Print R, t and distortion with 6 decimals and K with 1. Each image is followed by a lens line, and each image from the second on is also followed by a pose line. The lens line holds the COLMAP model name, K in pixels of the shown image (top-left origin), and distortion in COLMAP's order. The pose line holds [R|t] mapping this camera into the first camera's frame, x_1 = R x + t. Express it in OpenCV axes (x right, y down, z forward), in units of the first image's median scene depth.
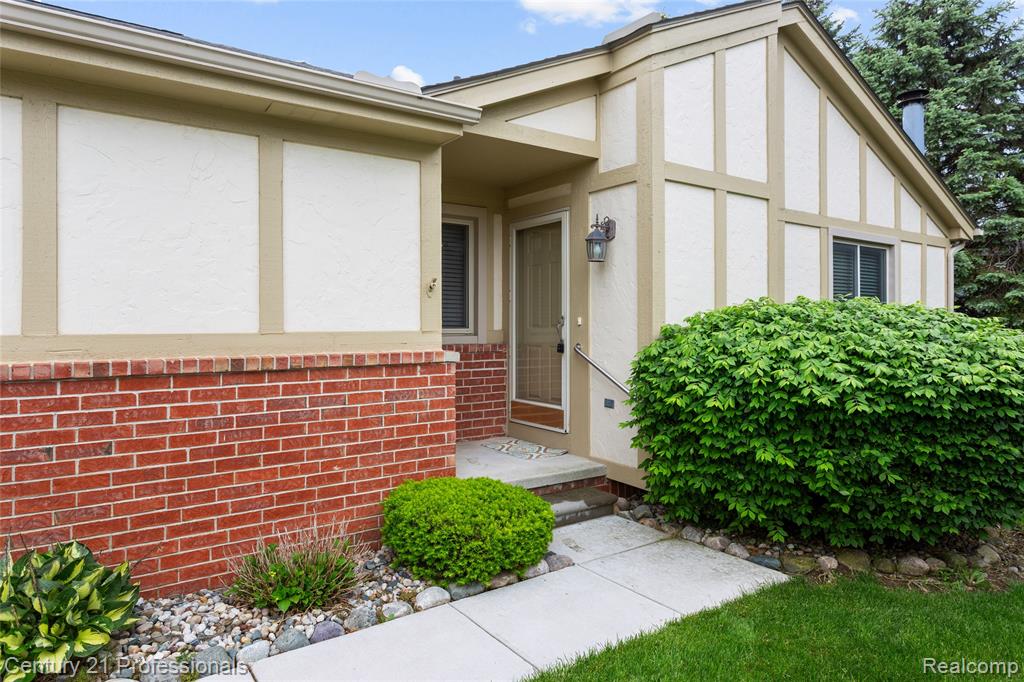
lens RADIAL K [[638.4, 0, 510.8], [0, 638.4, 326.9], [0, 0, 1]] dist [-0.003414, -0.001004]
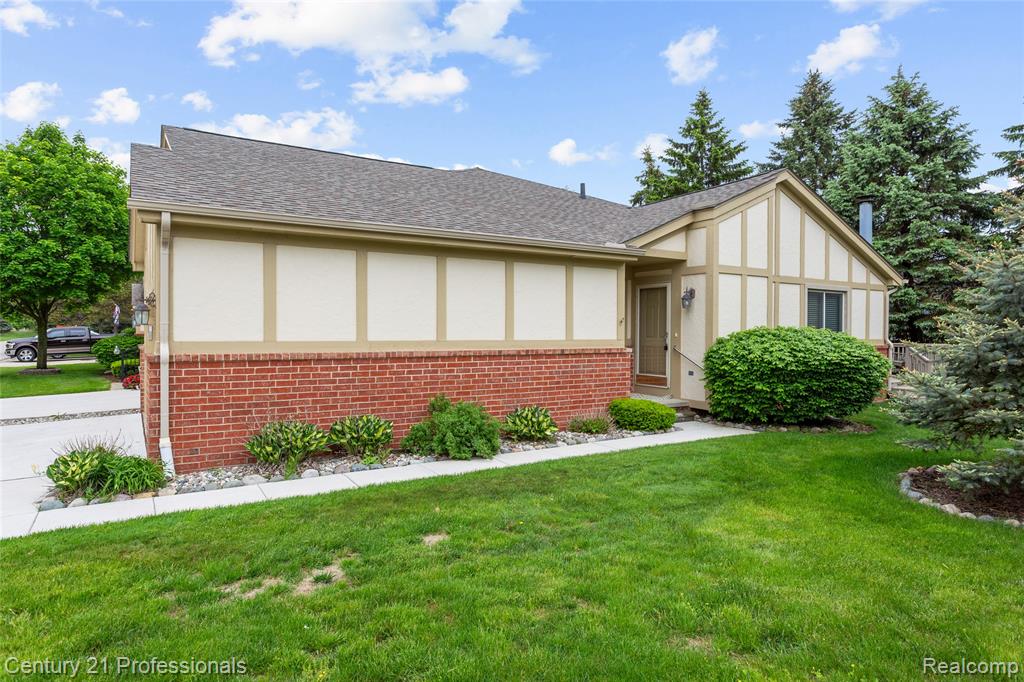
lens RADIAL K [[609.0, 0, 512.0], [0, 609.0, 341.0], [0, 0, 1]] dist [-0.005947, -0.000899]
pose [[0.998495, 0.007866, -0.054279, -0.413773], [-0.007195, 0.999896, 0.012532, -0.013790], [0.054372, -0.012123, 0.998447, -1.329827]]
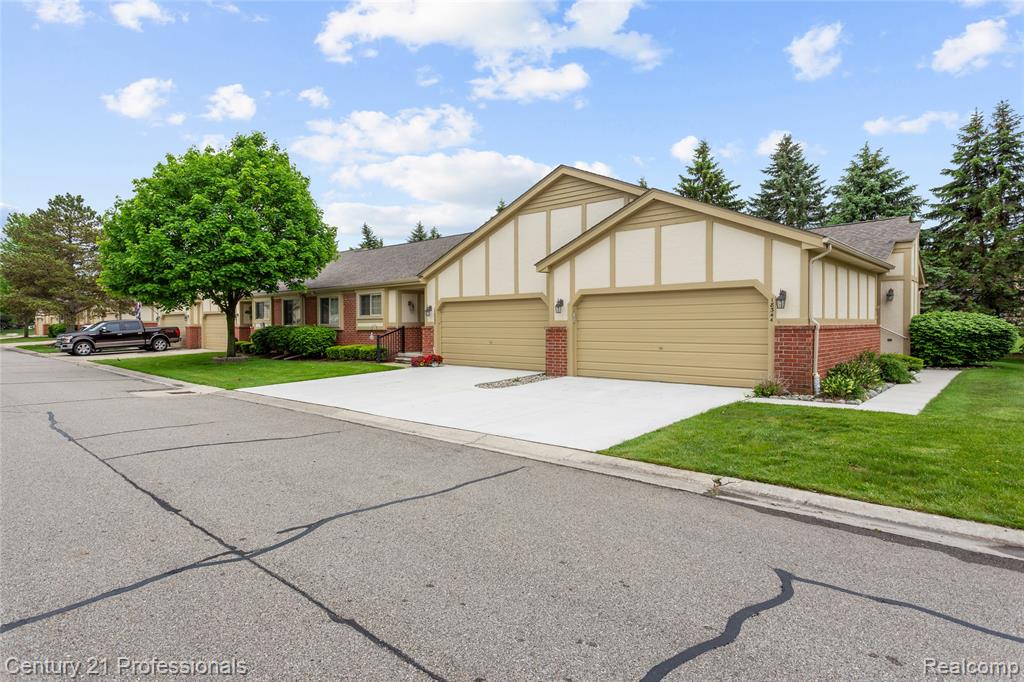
lens RADIAL K [[557.0, 0, 512.0], [0, 557.0, 341.0], [0, 0, 1]] dist [0.002800, 0.001447]
pose [[0.975763, -0.008008, 0.218682, -3.167233], [0.002882, 0.999714, 0.023749, 0.052337], [-0.218809, -0.022543, 0.975507, -1.950985]]
